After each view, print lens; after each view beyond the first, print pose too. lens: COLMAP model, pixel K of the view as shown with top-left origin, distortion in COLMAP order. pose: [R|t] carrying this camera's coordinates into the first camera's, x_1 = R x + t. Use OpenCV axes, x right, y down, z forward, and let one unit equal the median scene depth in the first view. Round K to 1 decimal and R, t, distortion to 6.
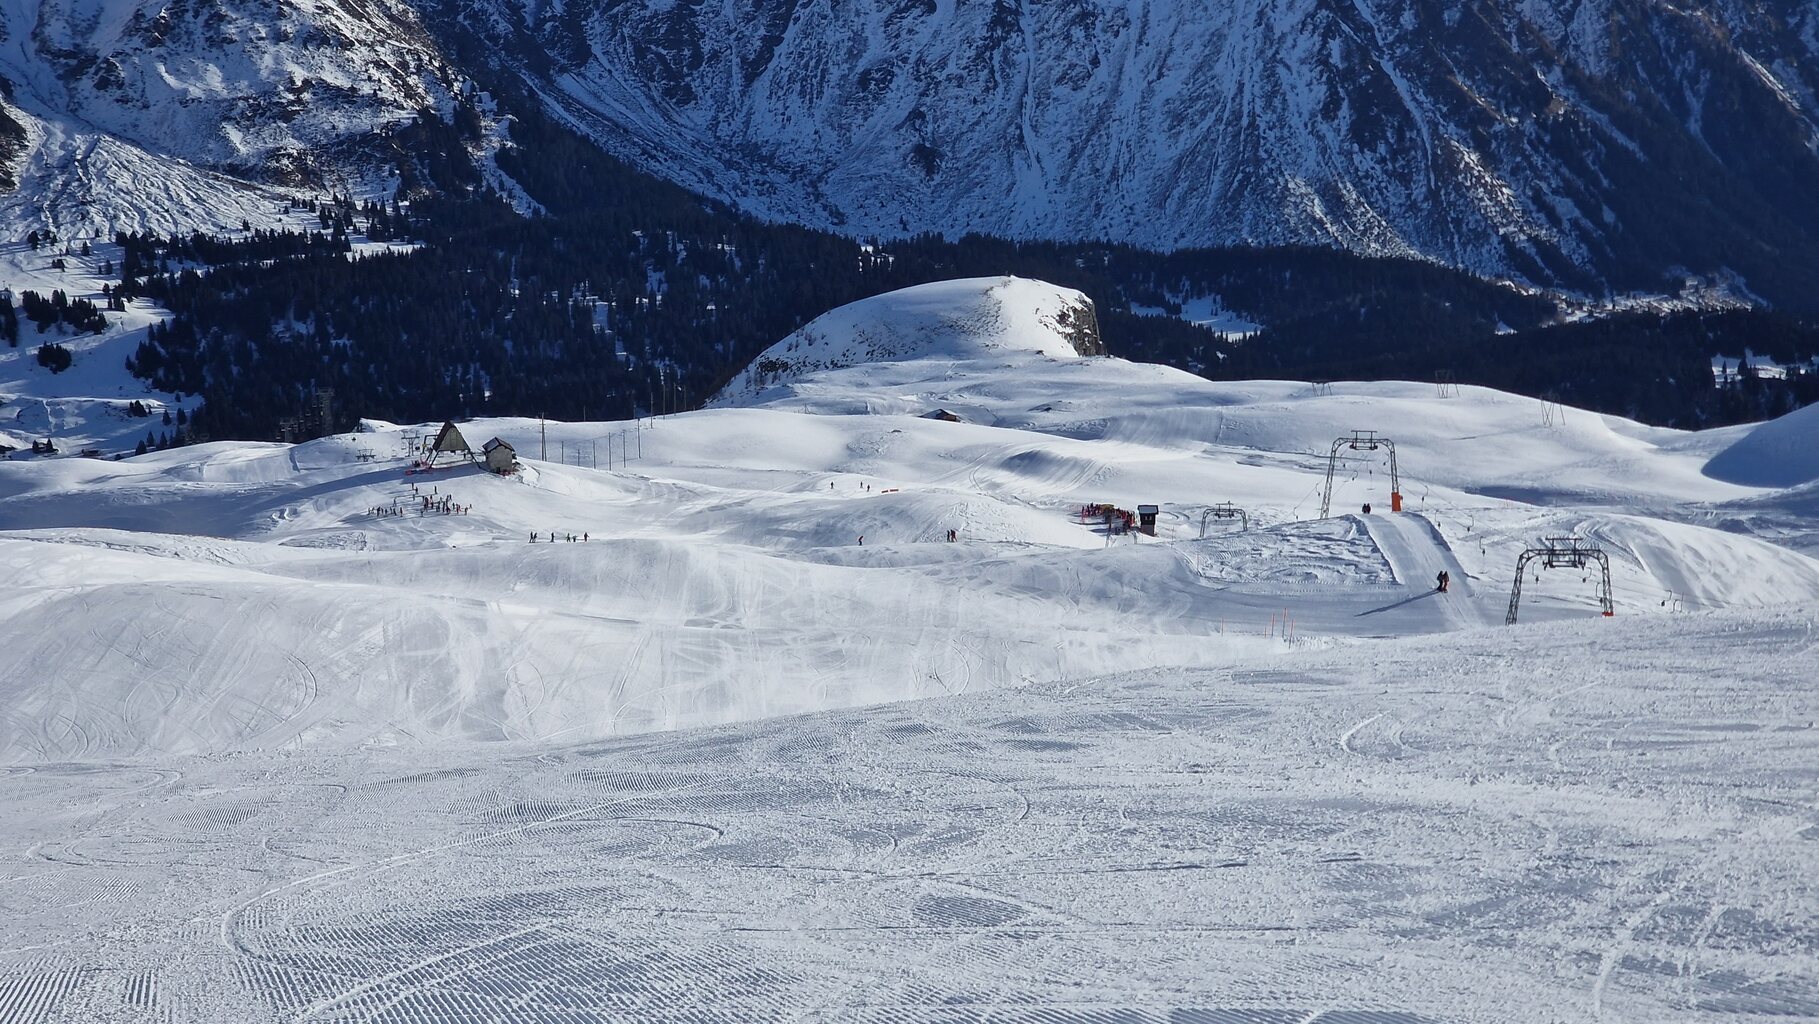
lens RADIAL K [[3517.7, 0, 909.5], [0, 3517.7, 512.0], [0, 0, 1]] dist [0.163836, -0.428282]
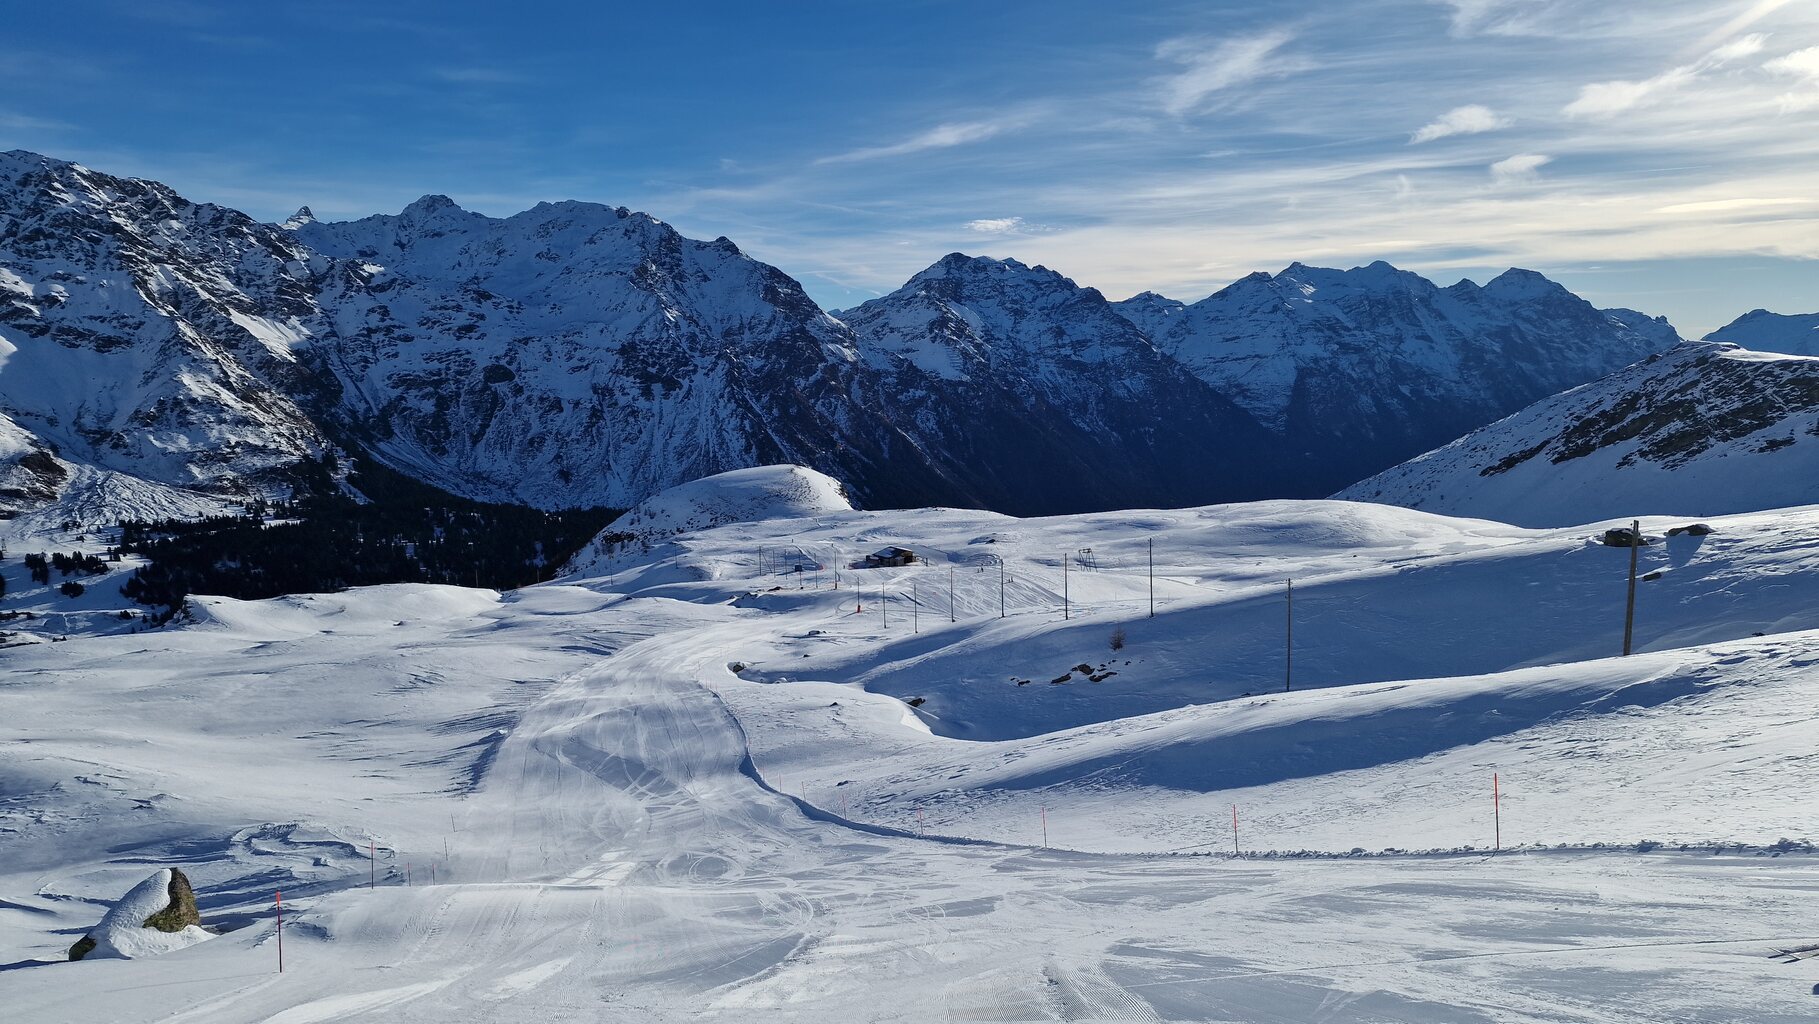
lens RADIAL K [[1220.2, 0, 918.5], [0, 1220.2, 521.0], [0, 0, 1]] dist [0.076134, -0.051495]
pose [[0.948578, -0.043242, 0.313576, -0.030374], [0.068432, 0.995213, -0.069771, -0.004450], [-0.309058, 0.087642, 0.946996, 0.236609]]
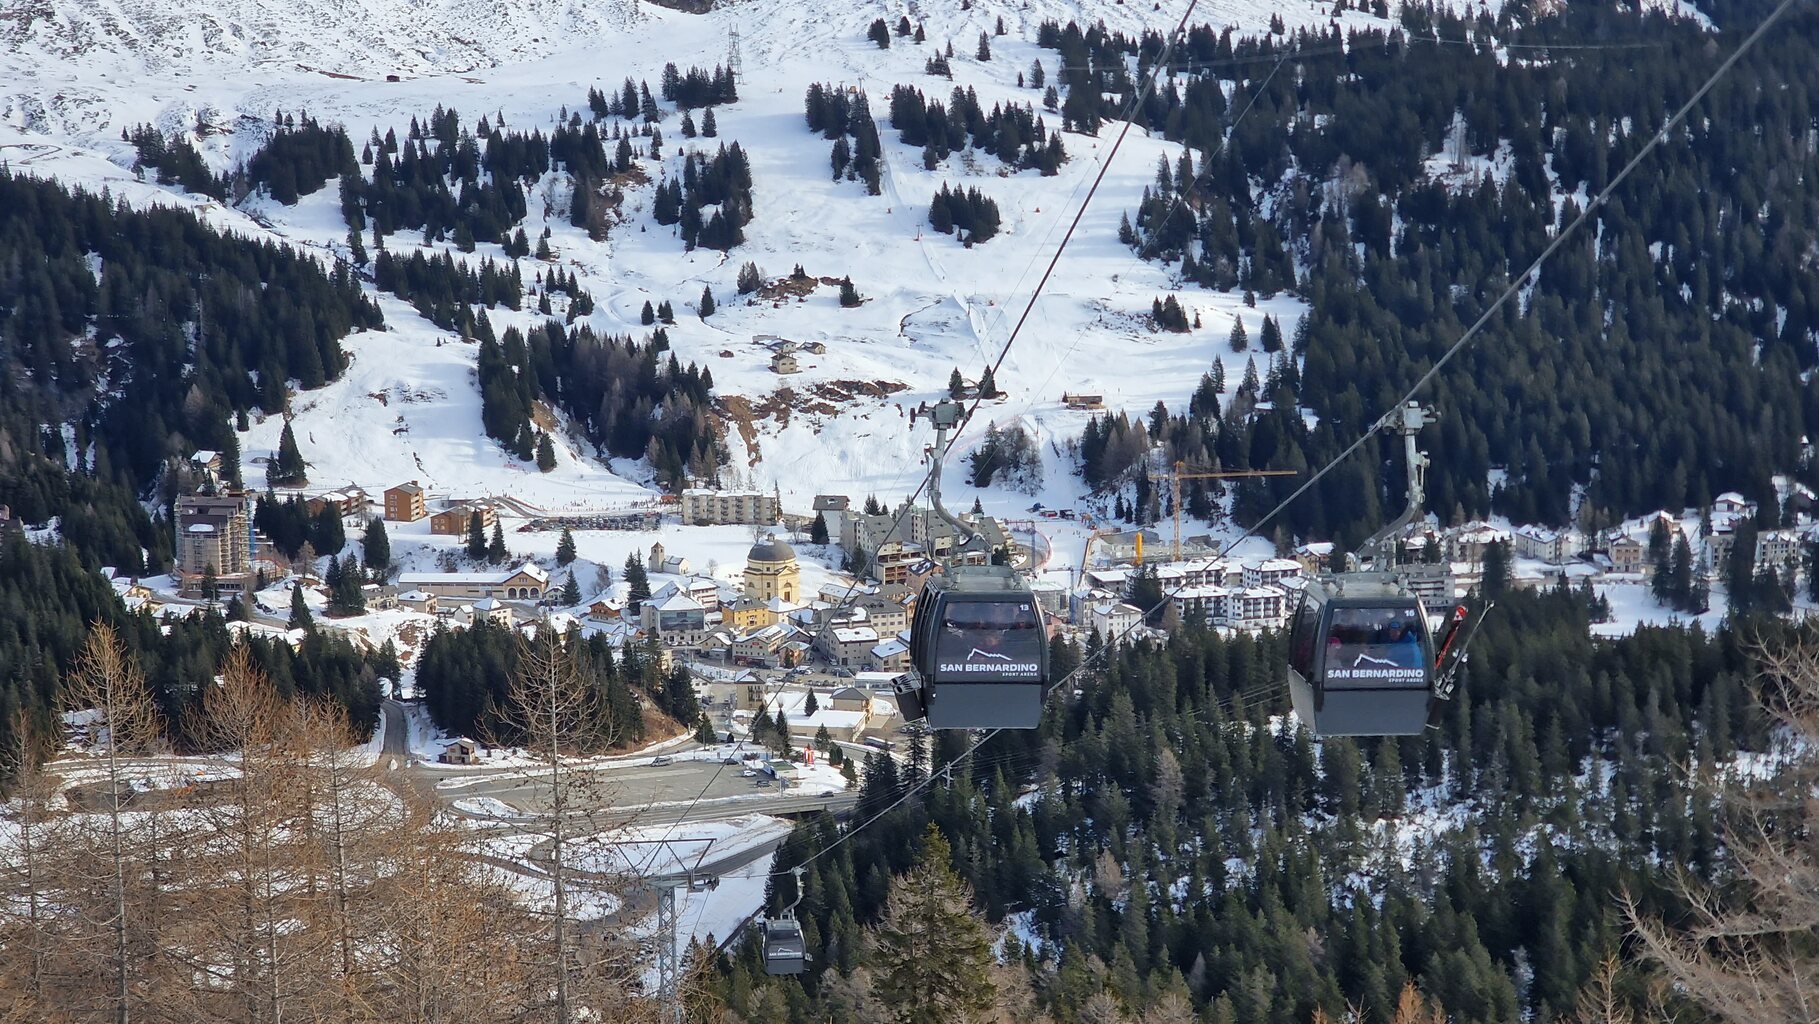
lens RADIAL K [[3517.7, 0, 909.5], [0, 3517.7, 512.0], [0, 0, 1]] dist [0.163836, -0.428282]
pose [[0.985651, 0.019991, -0.167608, -0.144844], [-0.028789, 0.998323, -0.050232, 0.013879], [0.166322, 0.054337, 0.984573, 0.471845]]
